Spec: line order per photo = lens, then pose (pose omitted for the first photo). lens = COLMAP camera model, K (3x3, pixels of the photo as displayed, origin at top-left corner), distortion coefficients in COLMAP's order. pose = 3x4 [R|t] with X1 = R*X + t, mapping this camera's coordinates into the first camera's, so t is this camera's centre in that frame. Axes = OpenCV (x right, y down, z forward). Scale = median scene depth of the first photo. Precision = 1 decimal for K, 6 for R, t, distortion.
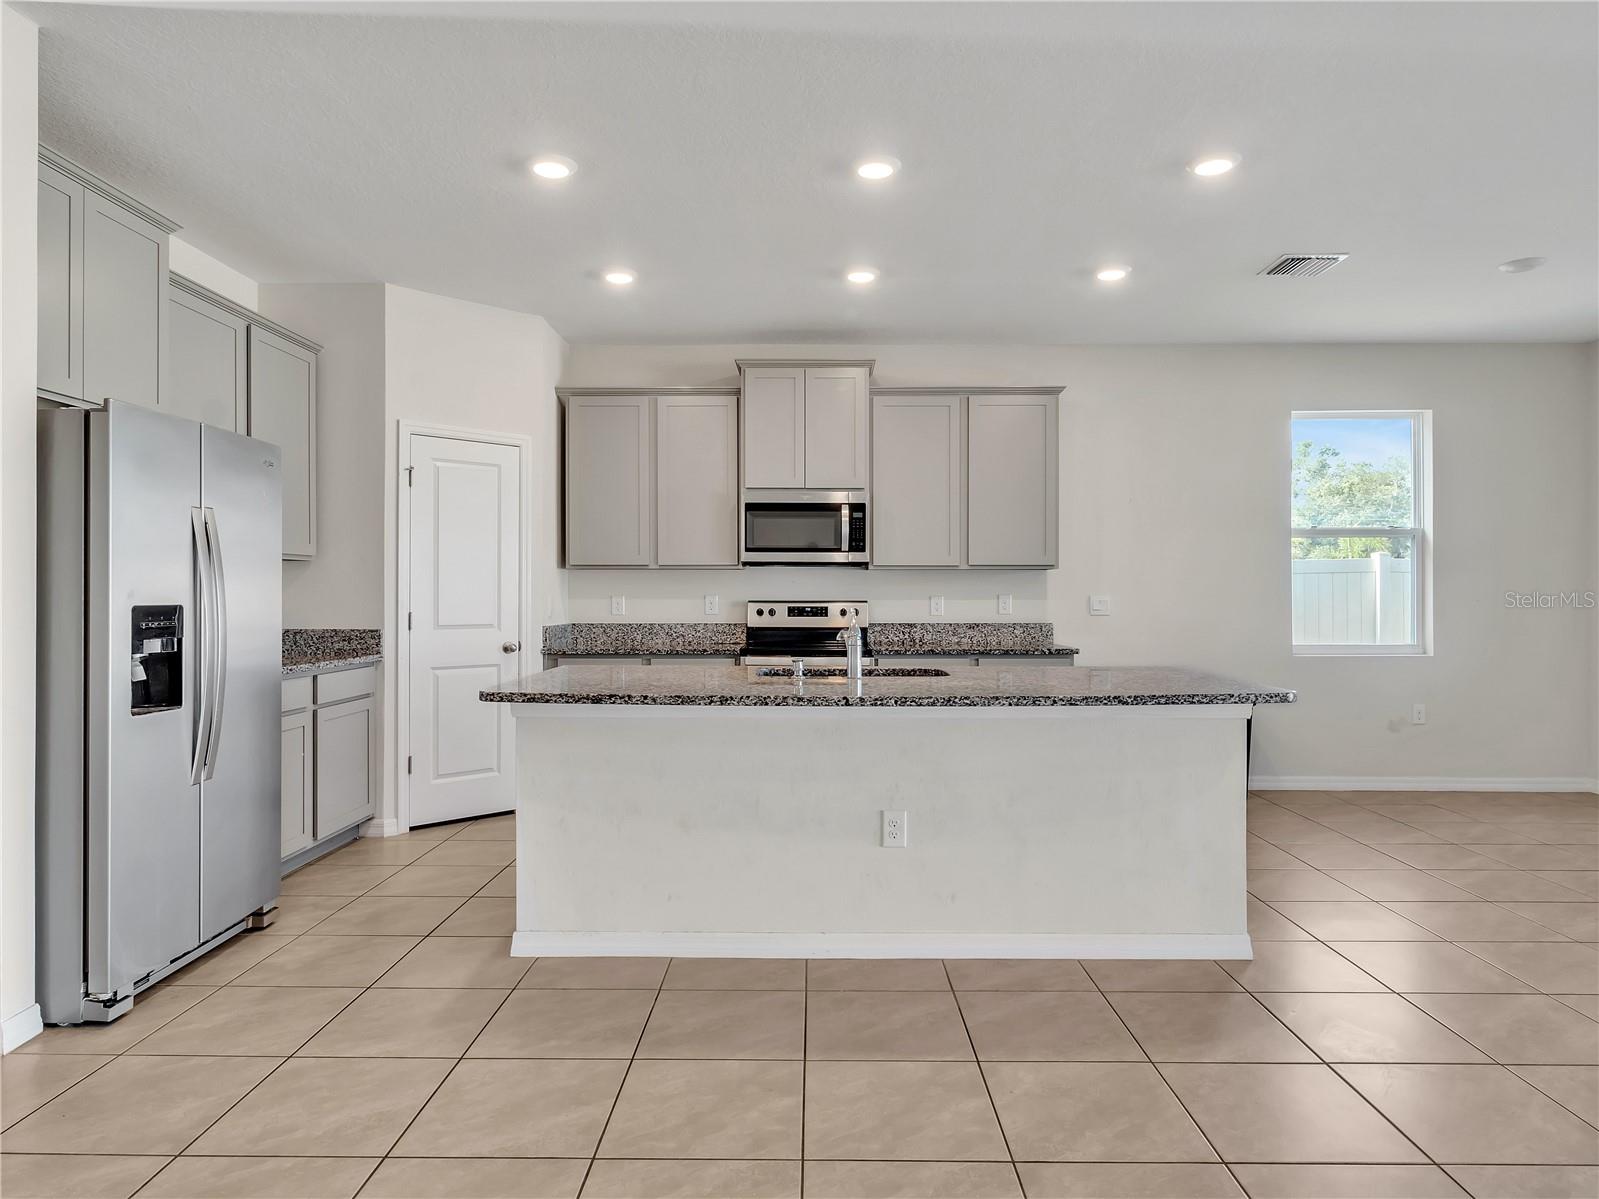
lens RADIAL K [[974.2, 0, 800.8], [0, 974.2, 593.4], [0, 0, 1]] dist [-0.001949, -0.000561]
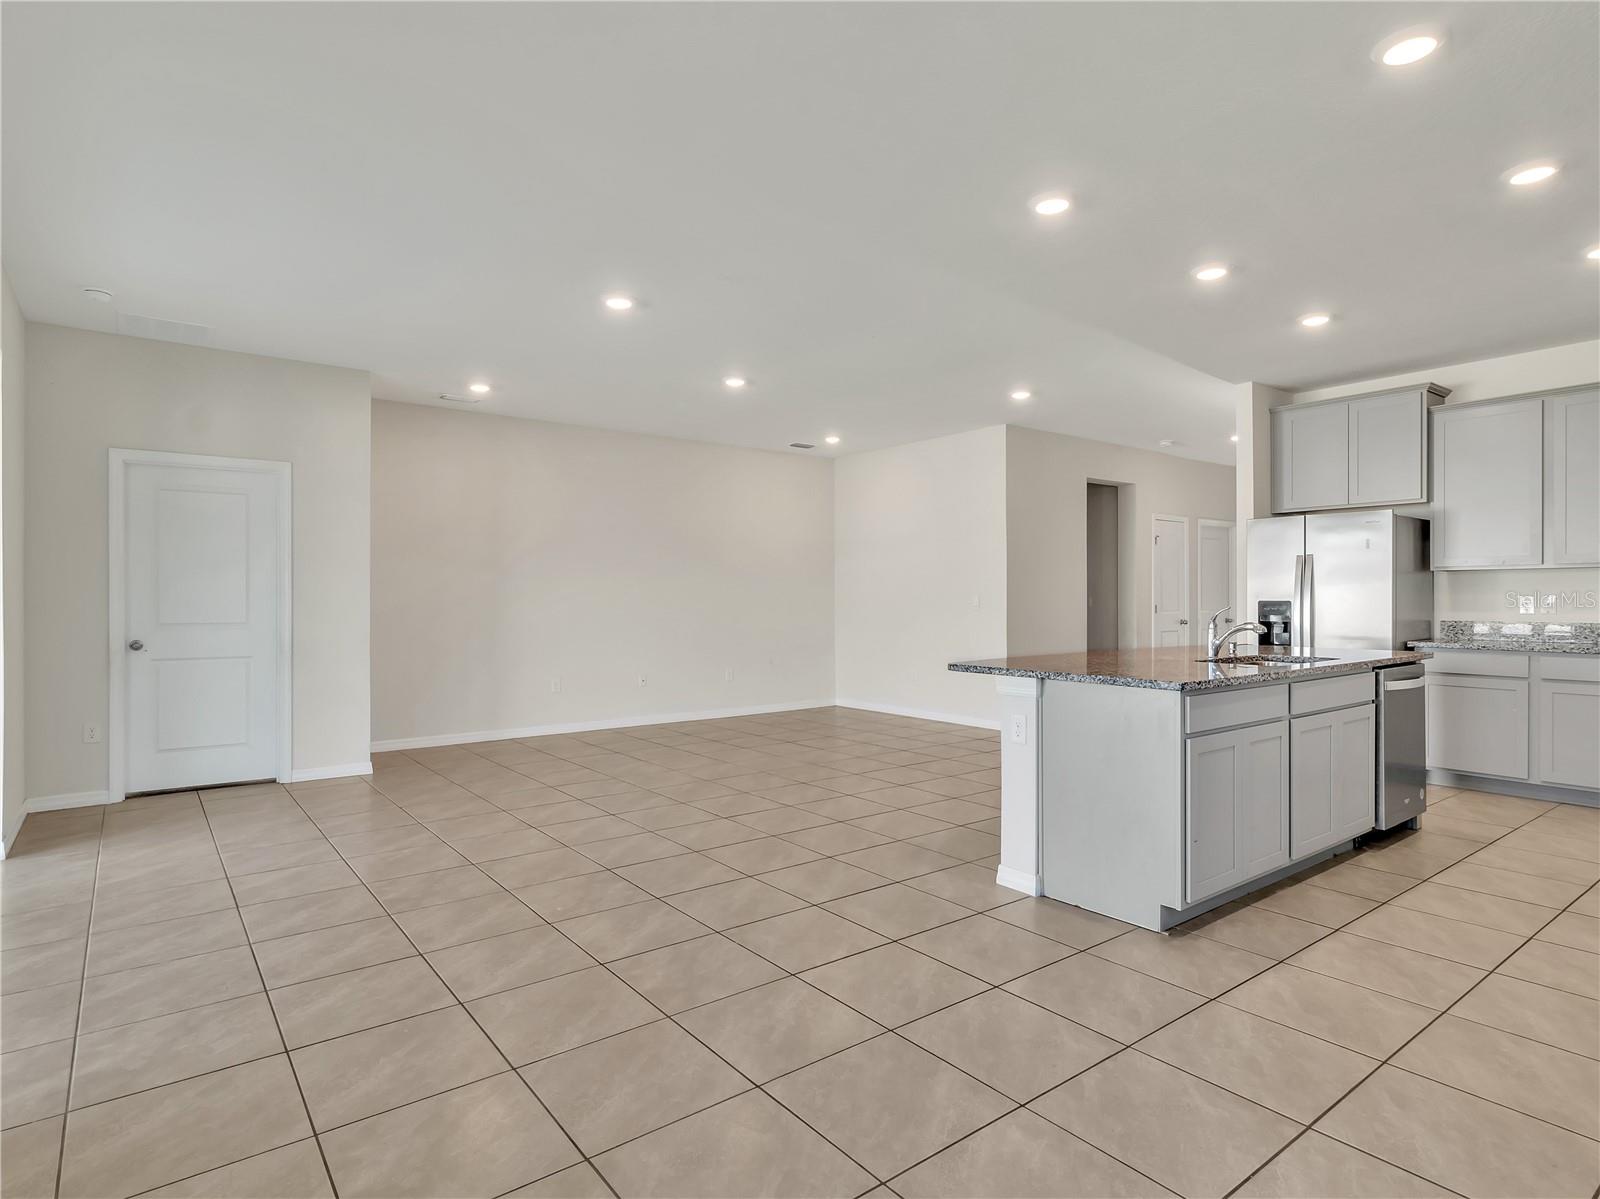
lens RADIAL K [[871.9, 0, 800.0], [0, 871.9, 599.5], [0, 0, 1]] dist [0.005087, -0.000050]
pose [[-0.783371, 0.001966, -0.621551, 0.784281], [0.002448, 0.999997, 0.000078, 0.003253], [0.621549, -0.001460, -0.783374, 0.992165]]
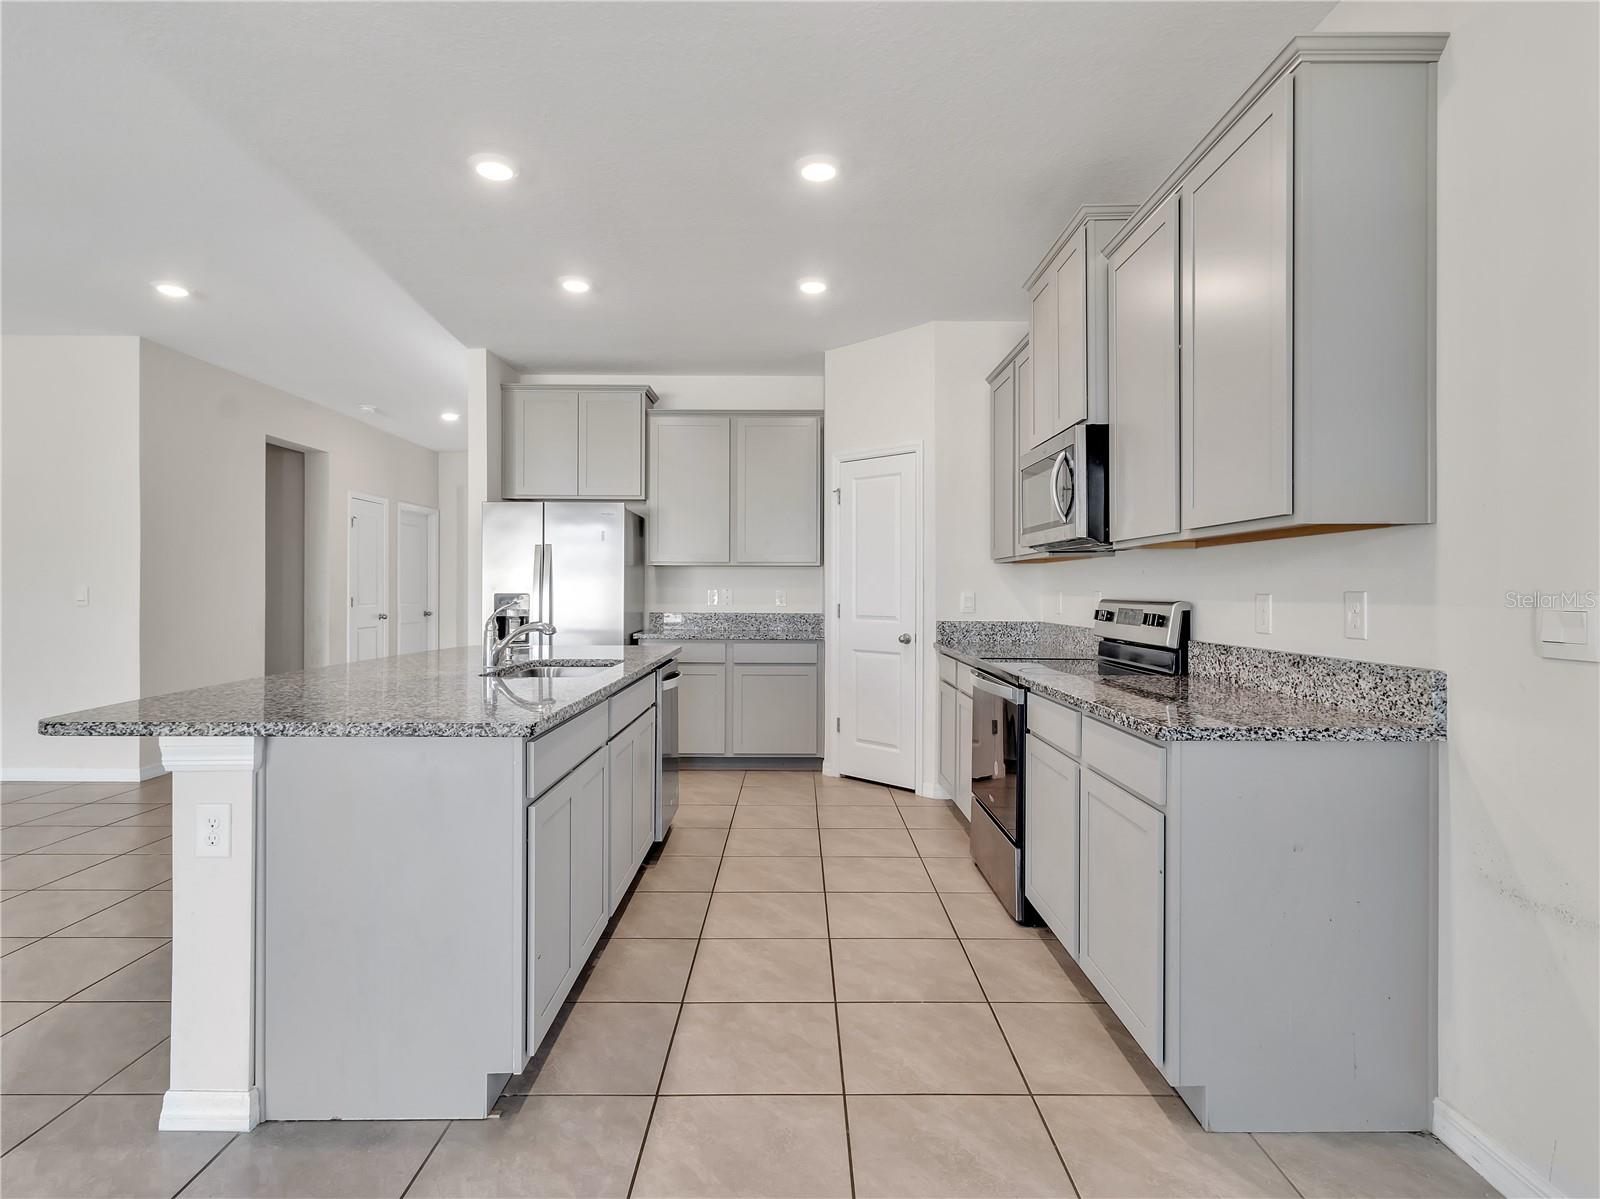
lens RADIAL K [[835.5, 0, 801.4], [0, 835.5, 592.2], [0, 0, 1]] dist [0.003532, 0.000706]
pose [[0.019982, 0.002215, -0.999798, 0.601063], [-0.003117, 0.999993, 0.002154, 0.001805], [0.999795, 0.003073, 0.019988, 0.819294]]
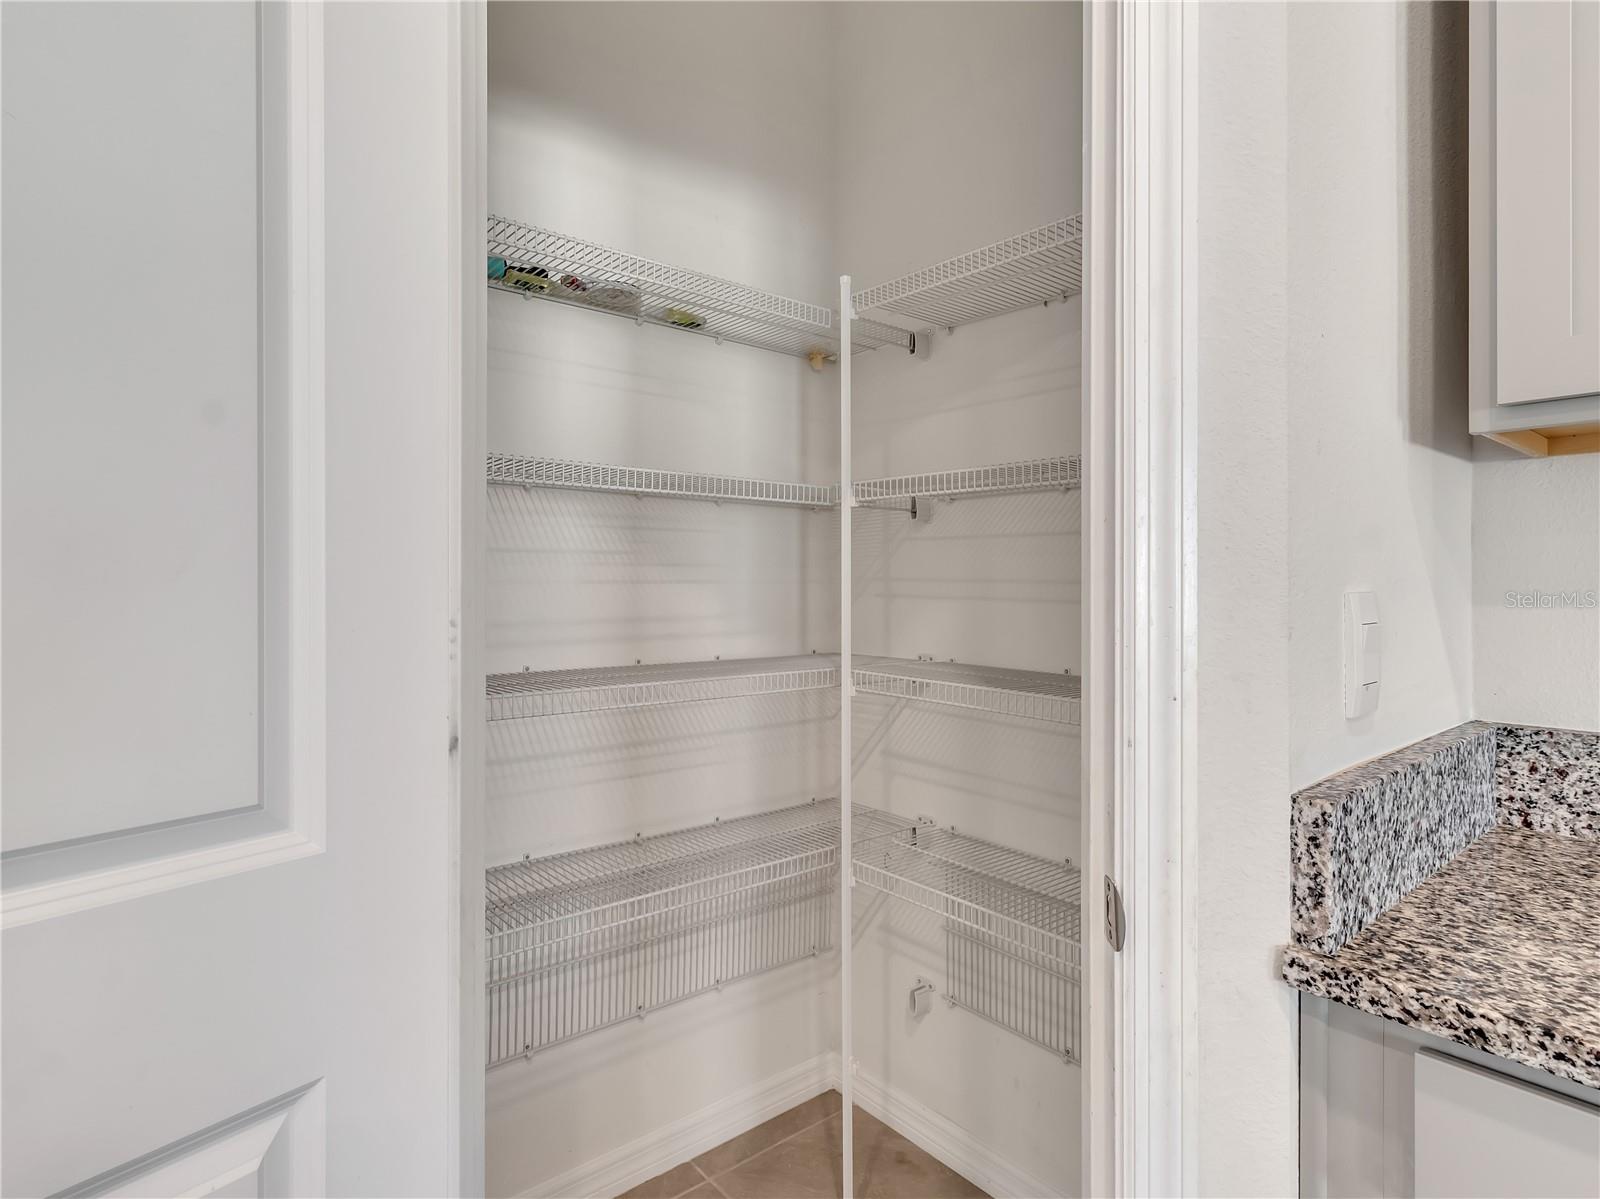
lens RADIAL K [[852.7, 0, 796.3], [0, 852.7, 590.6], [0, 0, 1]] dist [0.003228, 0.000222]
pose [[0.645901, 0.003411, -0.763413, -0.209449], [-0.001701, 0.999994, 0.003028, 0.002499], [0.763419, -0.000657, 0.645903, 0.837796]]
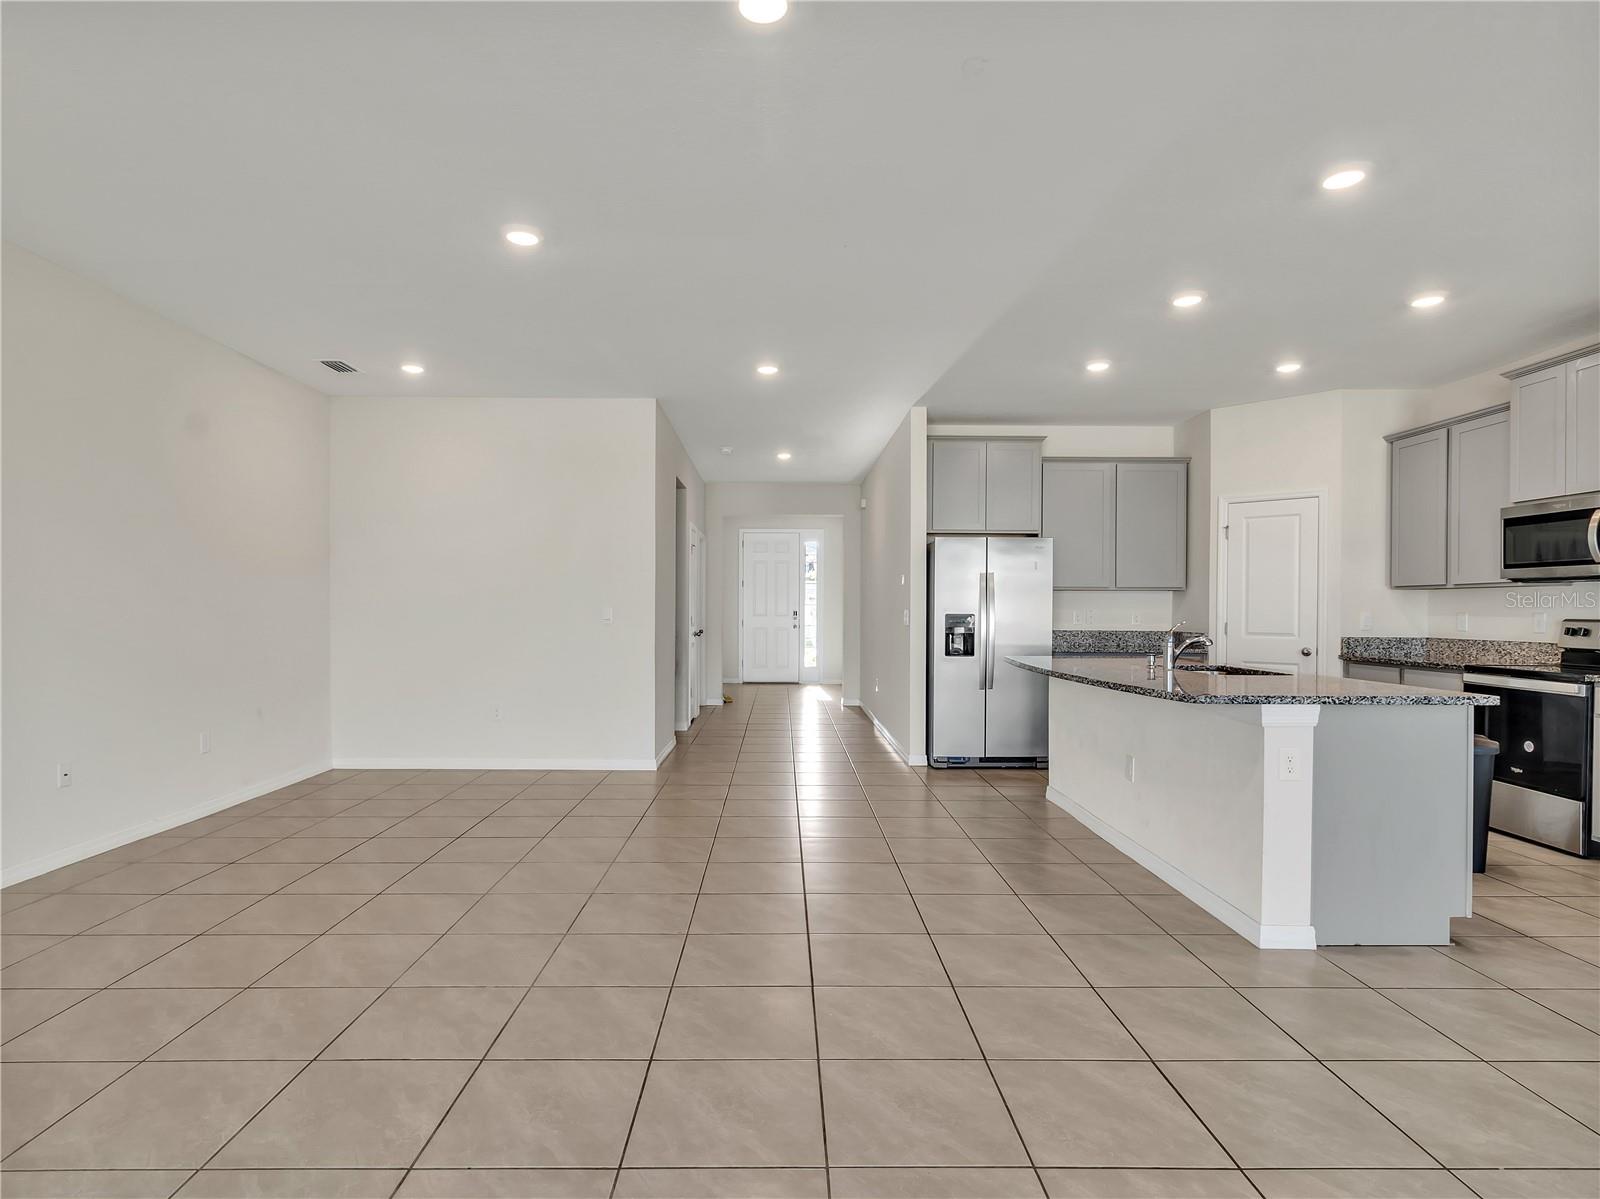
lens RADIAL K [[860.3, 0, 790.3], [0, 860.3, 621.4], [0, 0, 1]] dist [0.002139, 0.001078]
pose [[0.022322, 0.014822, -0.999641, 0.803125], [-0.003559, 0.999885, 0.014746, 0.000216], [0.999744, 0.003229, 0.022372, 0.262546]]
